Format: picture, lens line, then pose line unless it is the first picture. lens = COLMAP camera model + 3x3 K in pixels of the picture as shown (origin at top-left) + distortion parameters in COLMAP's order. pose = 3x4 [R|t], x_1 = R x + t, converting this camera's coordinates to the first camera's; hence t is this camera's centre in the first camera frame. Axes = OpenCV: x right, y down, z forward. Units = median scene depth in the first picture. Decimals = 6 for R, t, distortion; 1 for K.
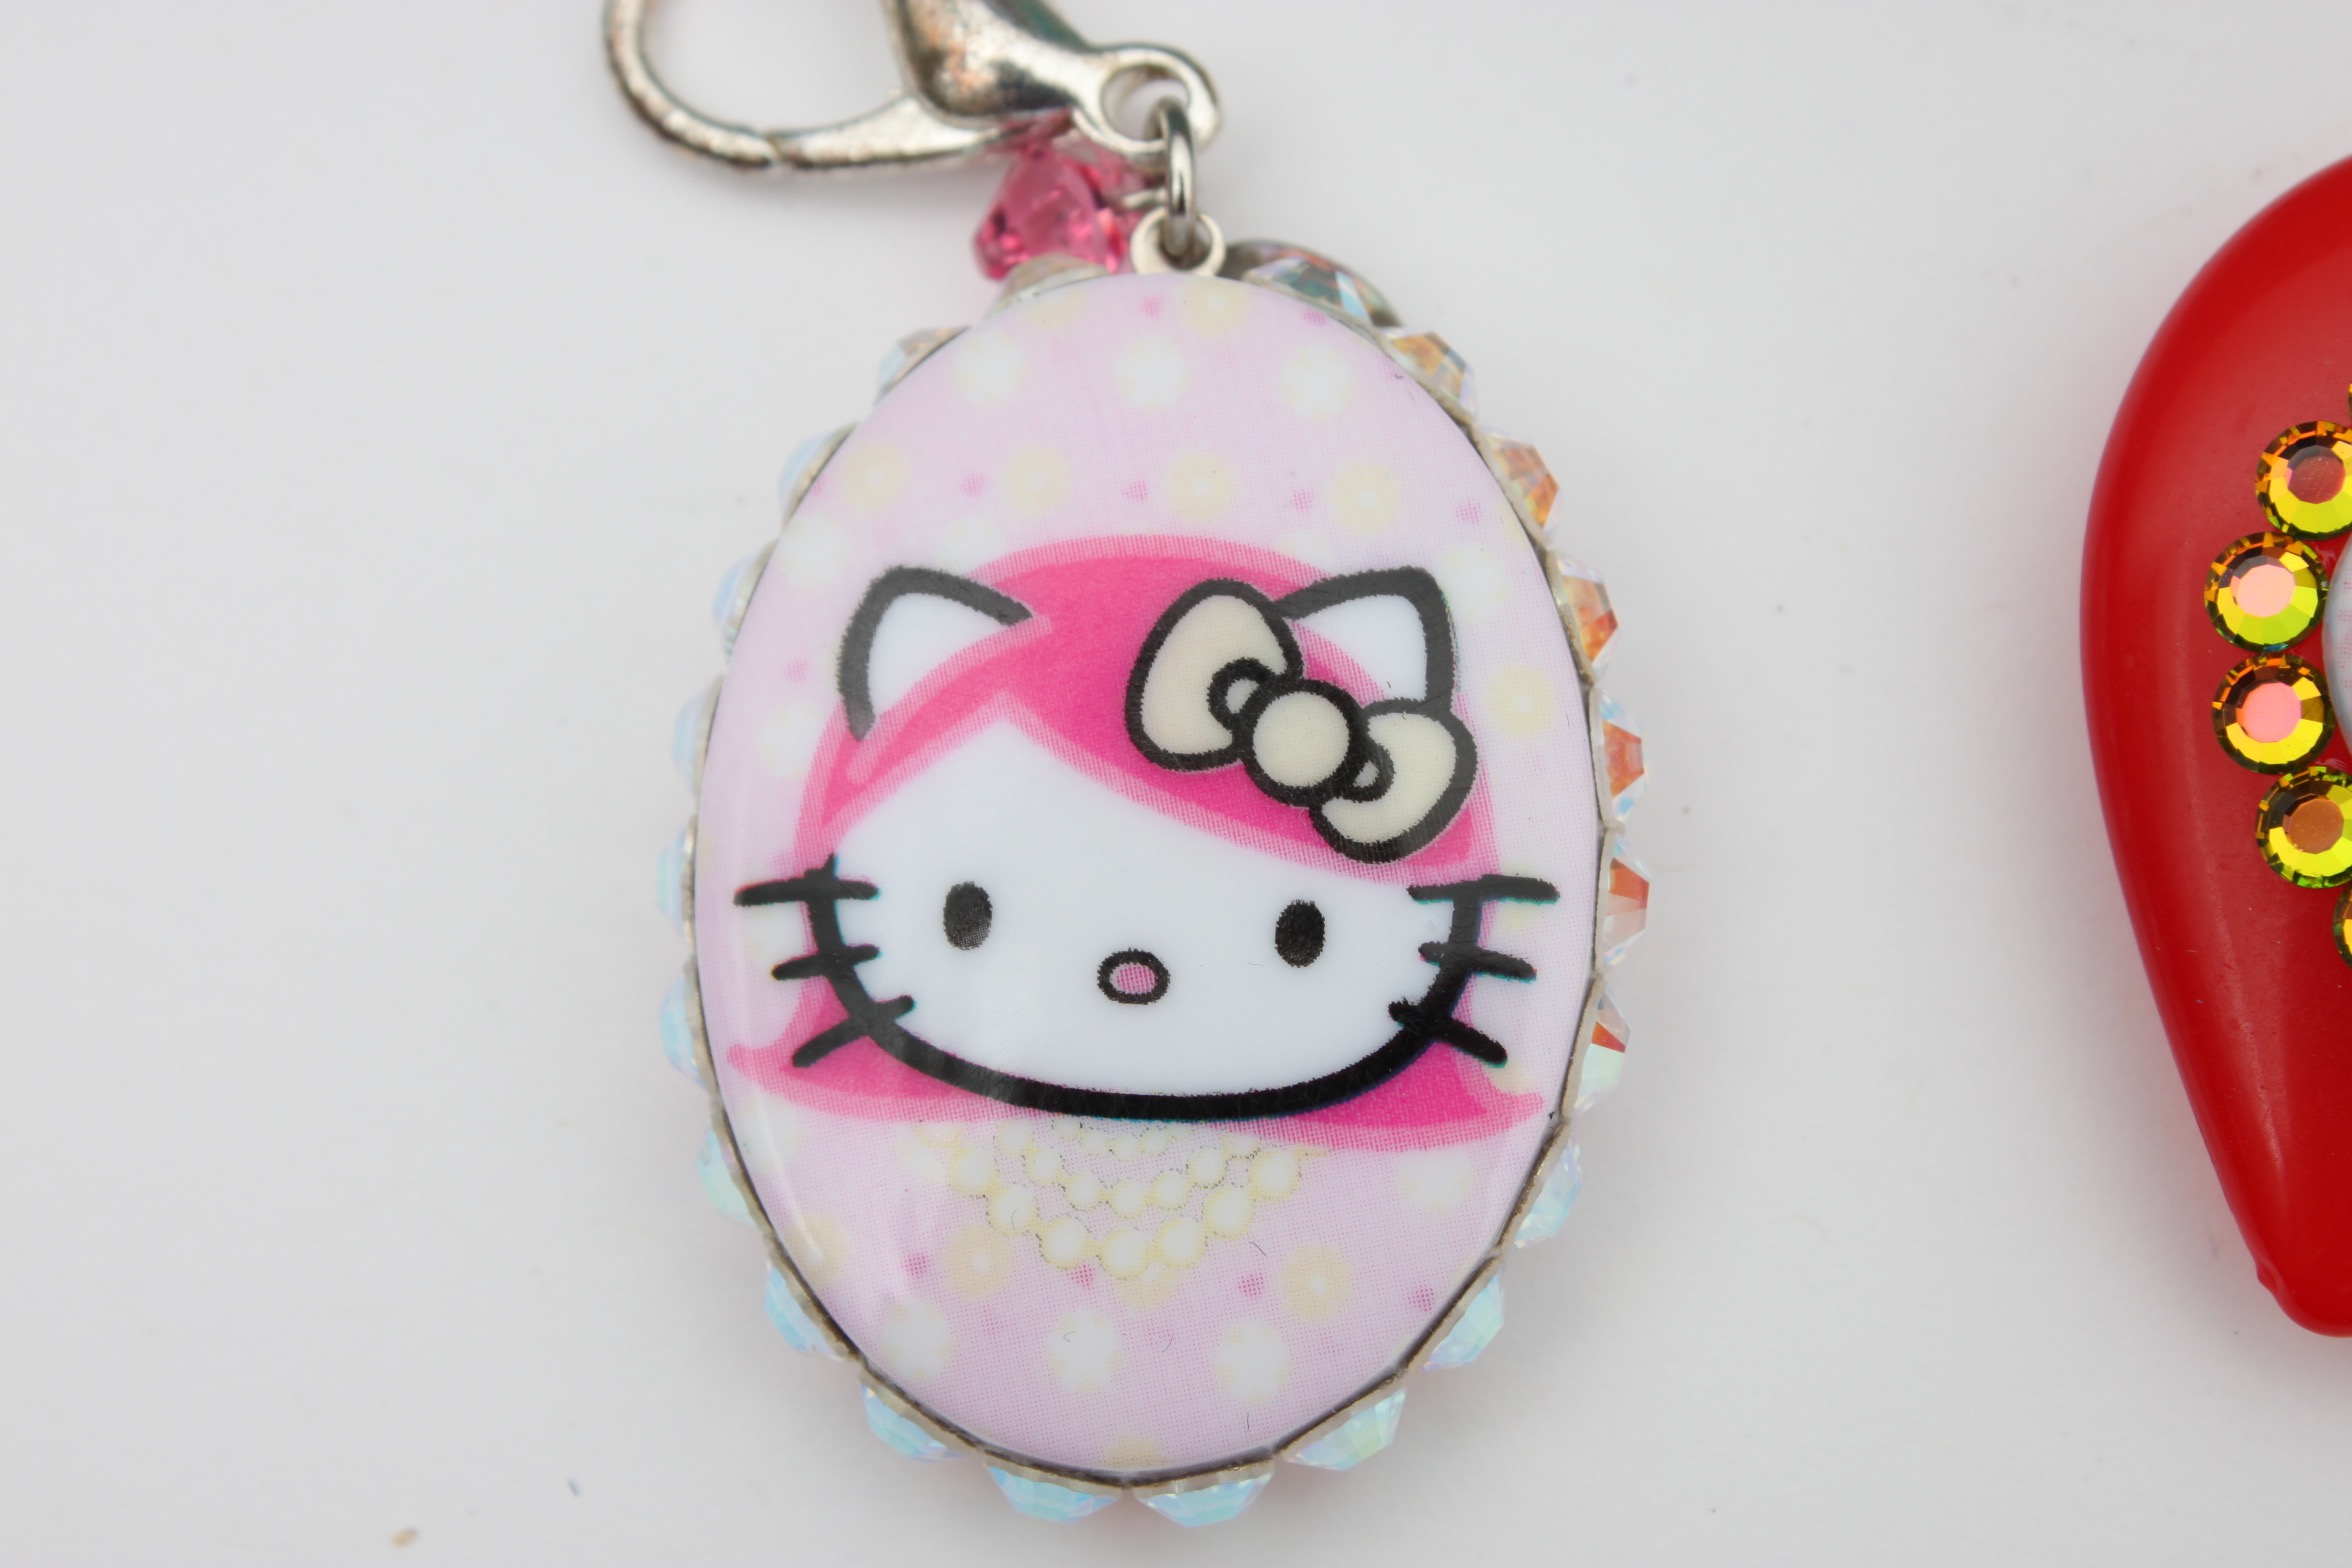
lens RADIAL K [[6195.1, 0, 1176.0], [0, 6195.1, 784.0], [0, 0, 1]] dist [0.053043, 0.070150]
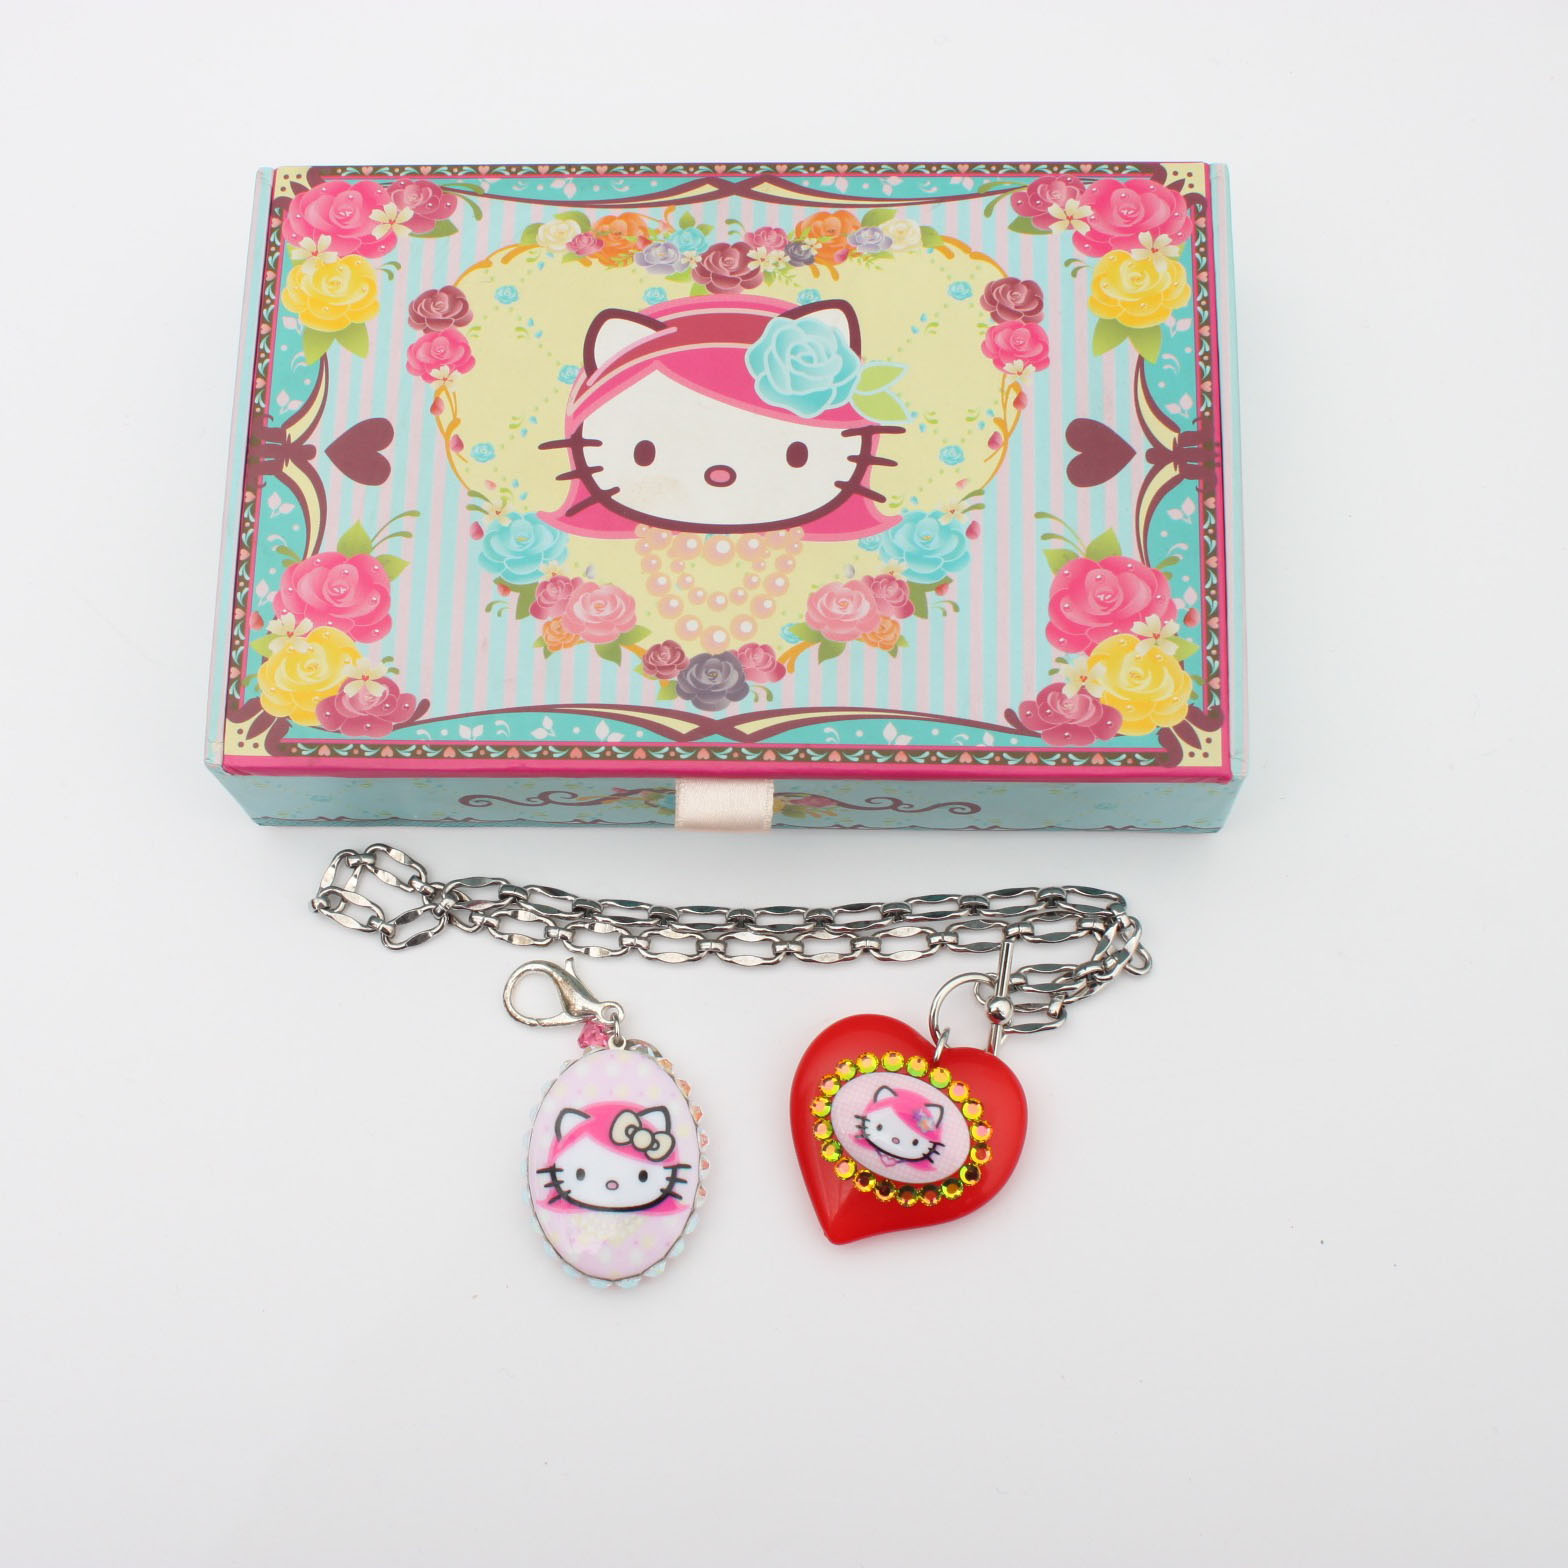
lens RADIAL K [[2672.4, 0, 784.0], [0, 2672.4, 784.0], [0, 0, 1]] dist [-0.145473, -0.011851]
pose [[0.998079, -0.025040, 0.056664, 0.019352], [0.030457, 0.994833, -0.096848, -0.084867], [-0.053946, 0.098387, 0.993685, -1.301162]]
